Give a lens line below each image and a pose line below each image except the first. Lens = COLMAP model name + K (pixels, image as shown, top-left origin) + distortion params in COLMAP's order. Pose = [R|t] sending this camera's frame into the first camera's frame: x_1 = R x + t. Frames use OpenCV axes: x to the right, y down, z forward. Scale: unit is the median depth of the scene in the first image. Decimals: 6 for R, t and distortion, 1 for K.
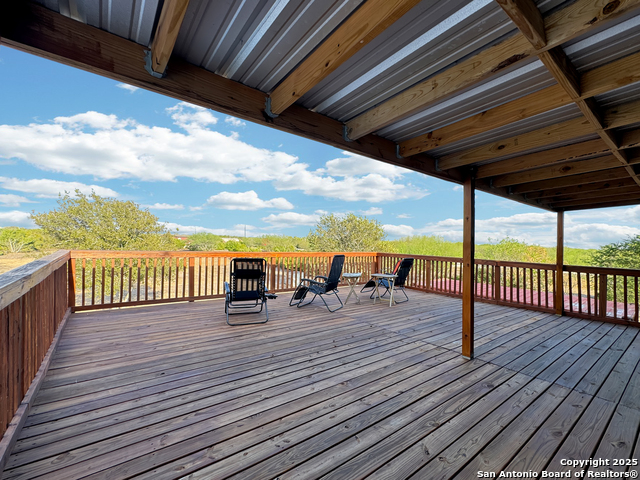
lens RADIAL K [[260.0, 0, 320.0], [0, 260.0, 240.0], [0, 0, 1]] dist [-0.001599, -0.000334]
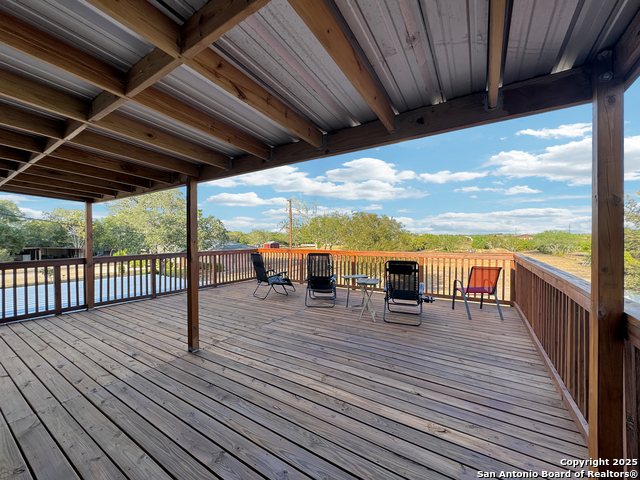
lens RADIAL K [[255.2, 0, 320.0], [0, 255.2, 240.0], [0, 0, 1]] dist [0.001334, 0.000165]
pose [[0.394034, -0.020026, -0.918878, 1.274697], [0.021888, 0.999684, -0.012401, 0.027606], [0.918835, -0.015226, 0.394348, 0.798703]]
